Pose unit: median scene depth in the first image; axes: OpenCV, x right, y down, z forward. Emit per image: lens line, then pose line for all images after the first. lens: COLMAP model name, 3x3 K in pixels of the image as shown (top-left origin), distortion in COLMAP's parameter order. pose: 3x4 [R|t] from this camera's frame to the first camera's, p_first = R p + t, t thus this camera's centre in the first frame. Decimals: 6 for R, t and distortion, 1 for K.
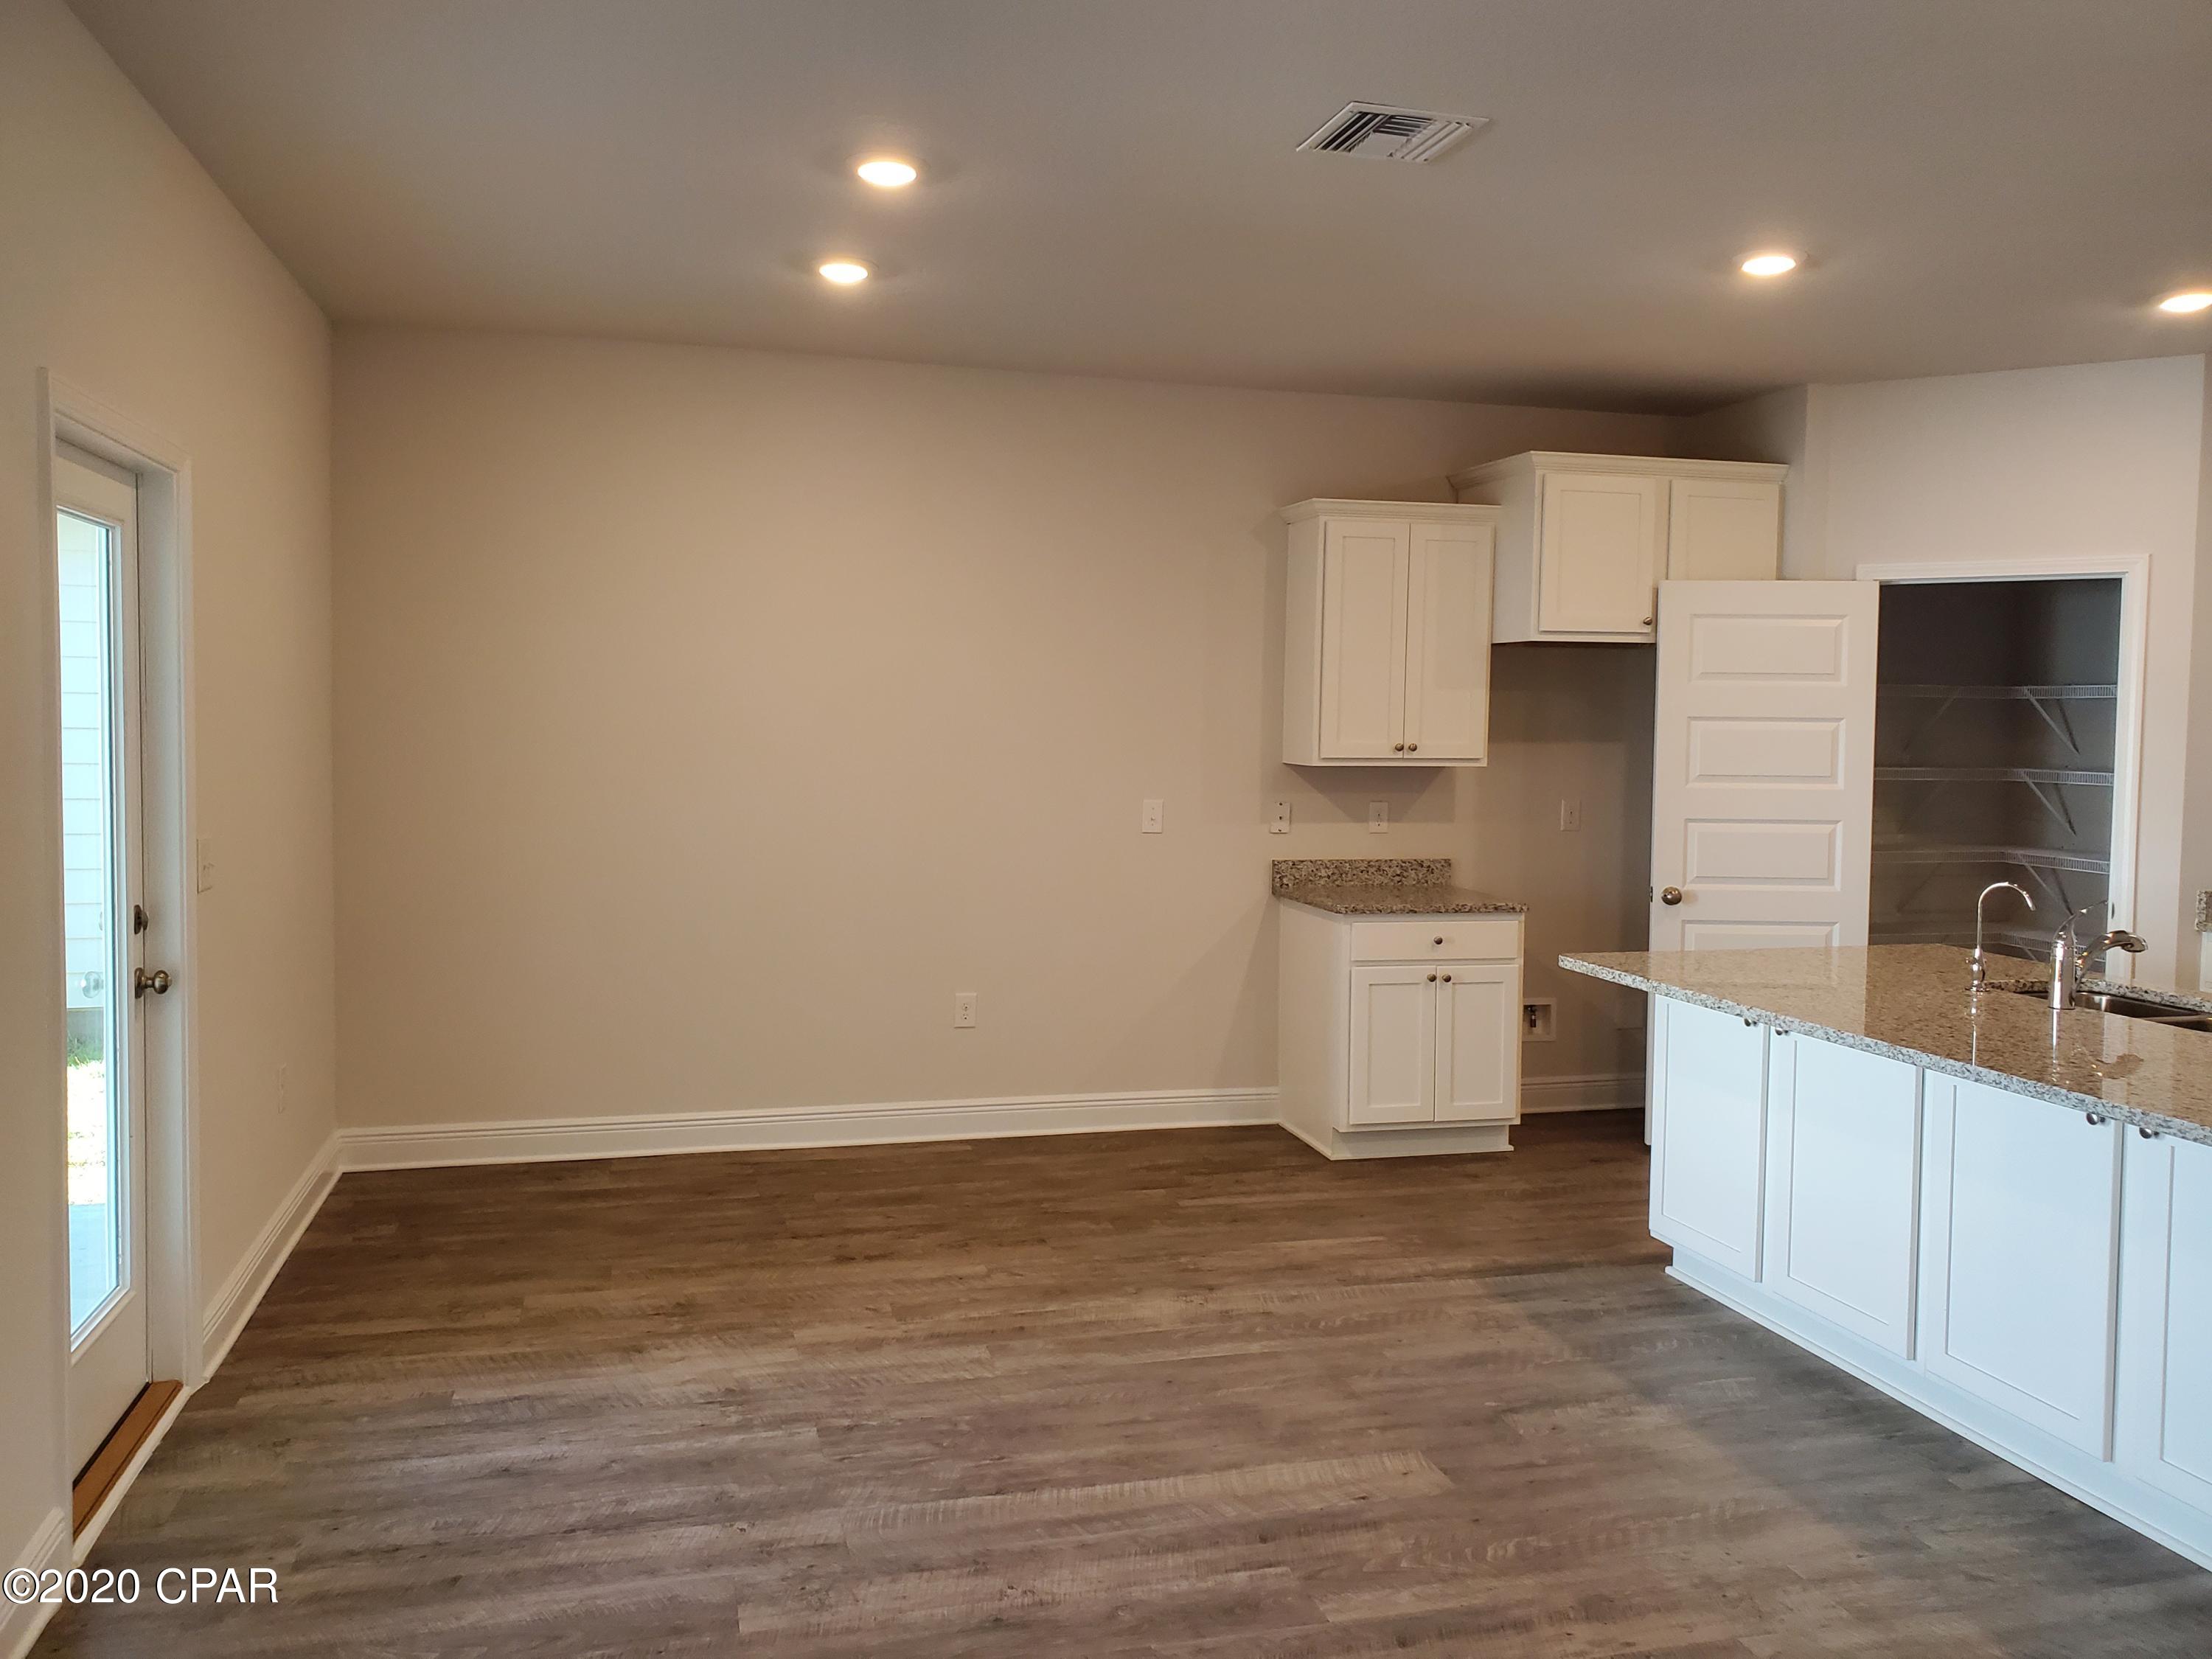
lens RADIAL K [[1775.6, 0, 1123.7], [0, 1775.6, 826.6], [0, 0, 1]] dist [0.069122, 0.011478]
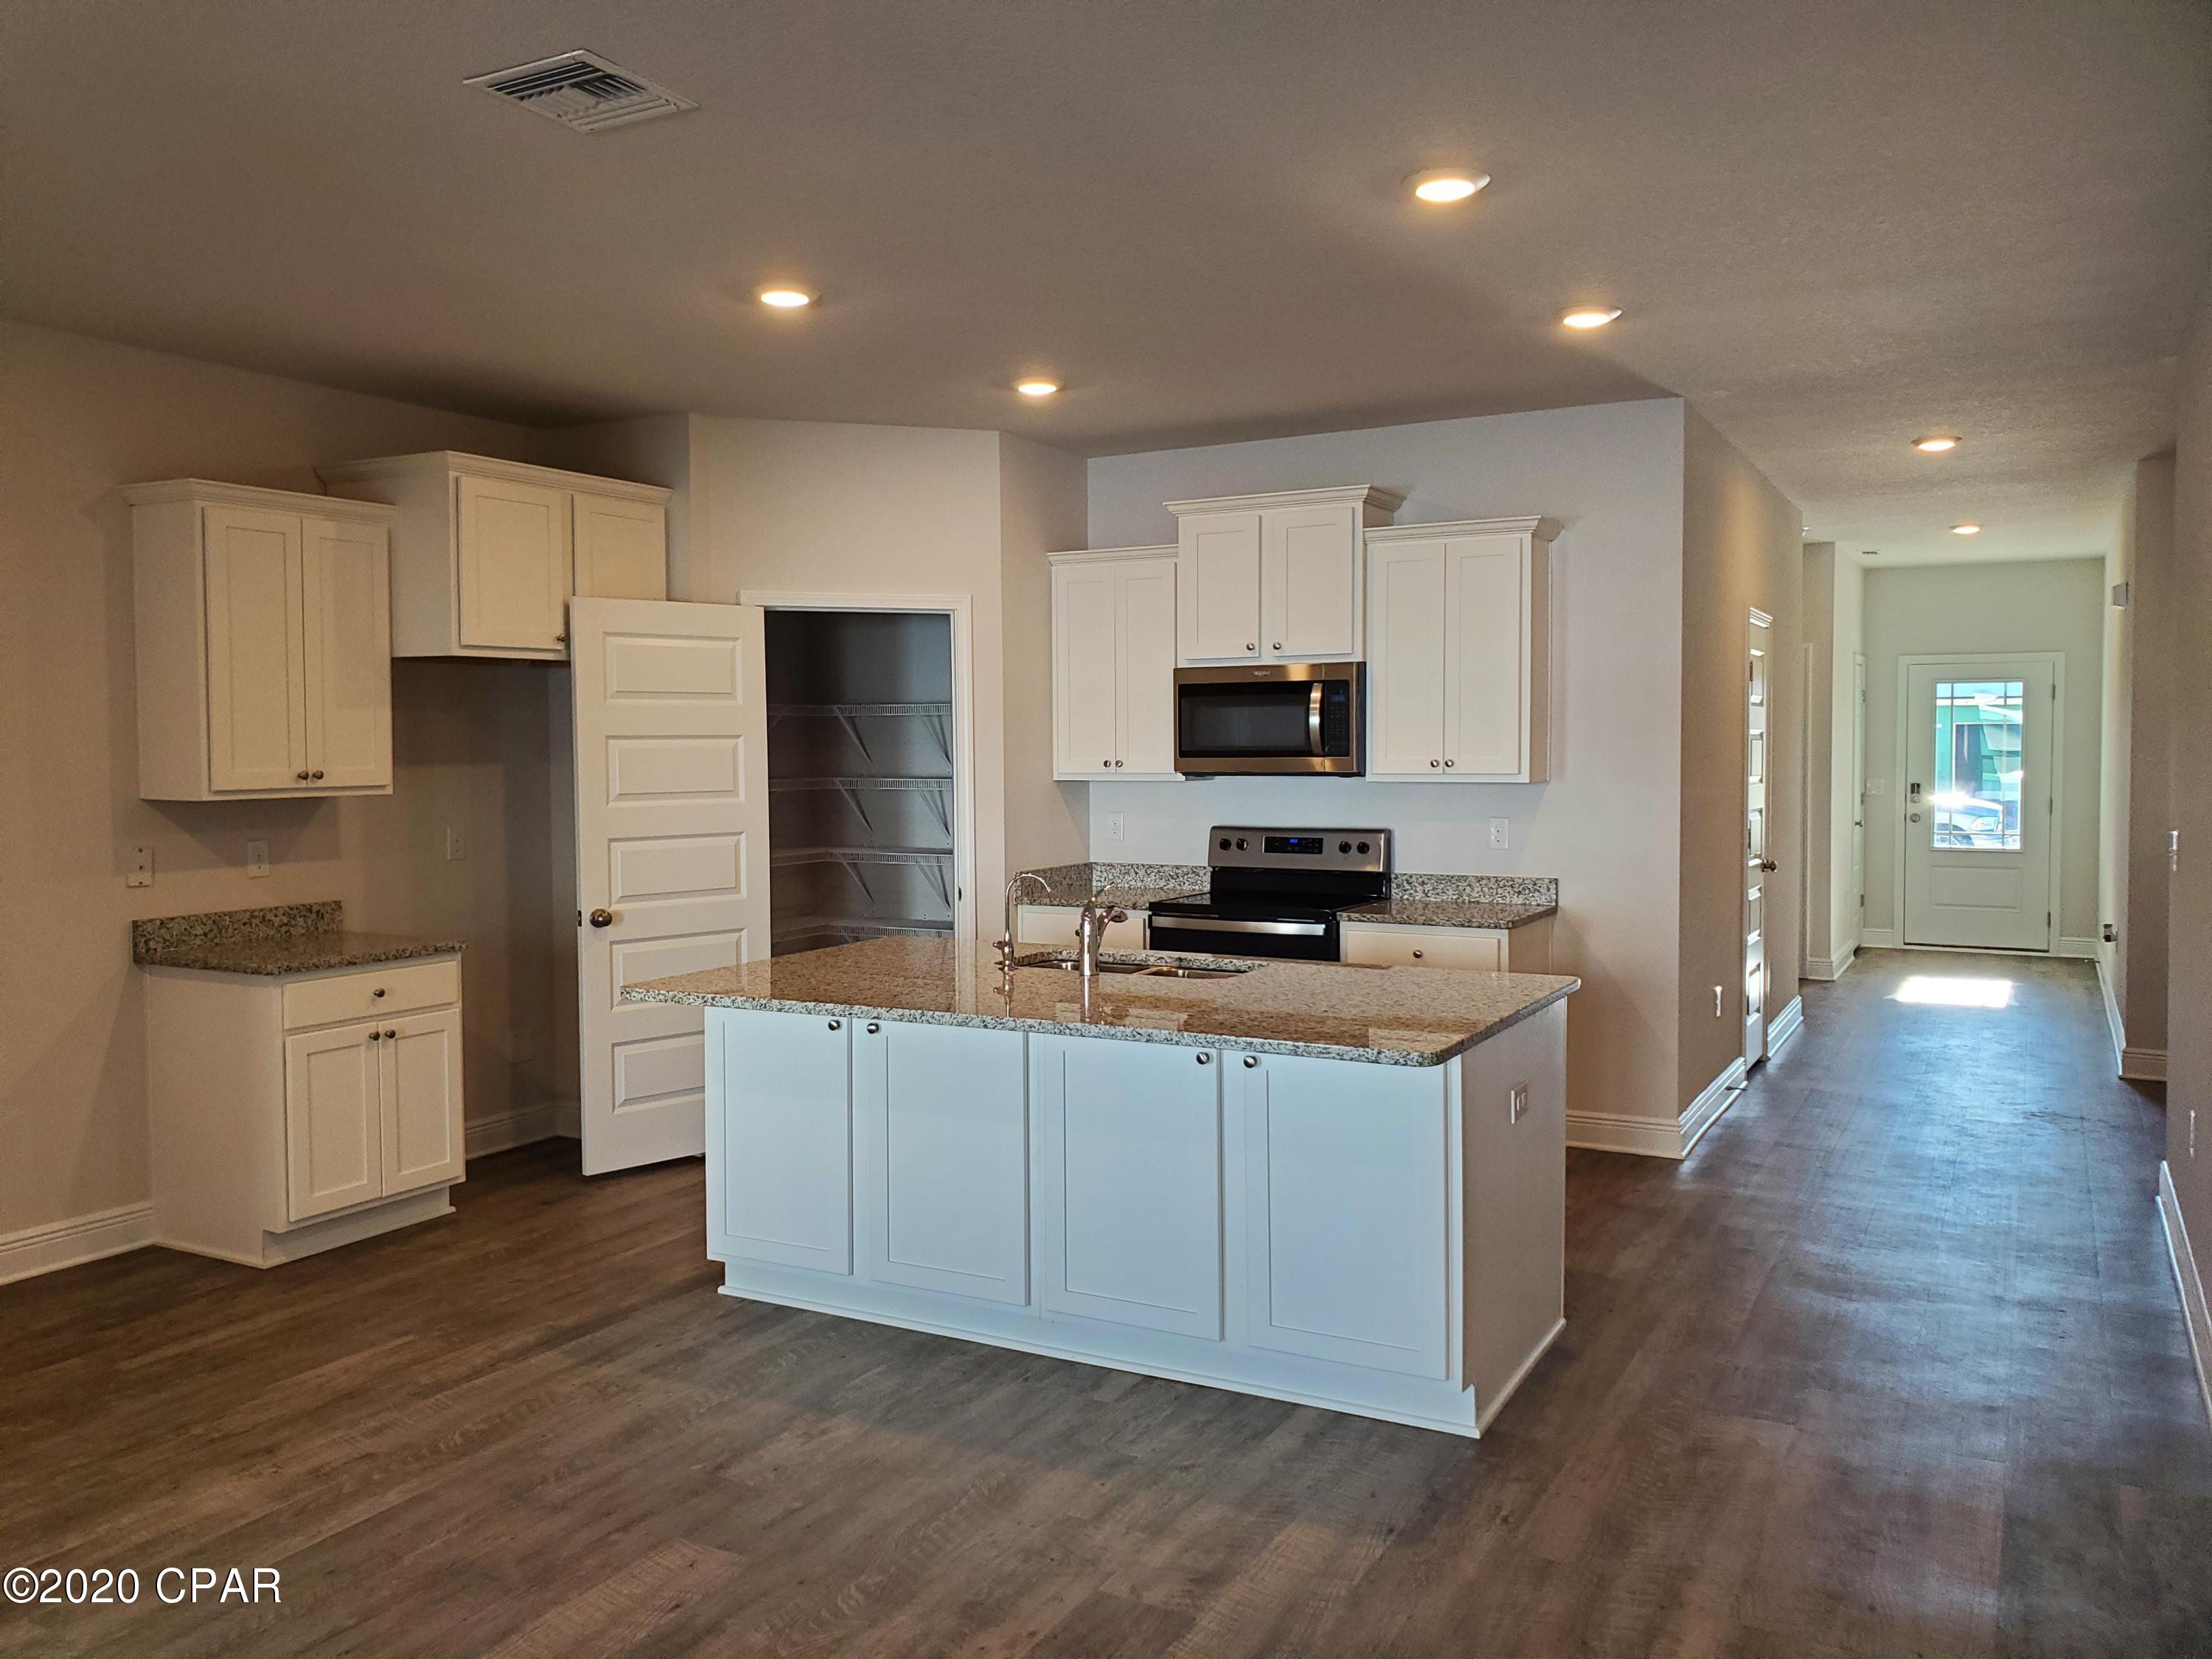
lens RADIAL K [[1775.6, 0, 1111.2], [0, 1775.6, 819.4], [0, 0, 1]] dist [0.069122, 0.011478]
pose [[0.719392, -0.052254, 0.692636, -0.185693], [0.061907, 0.998021, 0.010995, -0.009480], [-0.691840, 0.034969, 0.721204, 0.106681]]
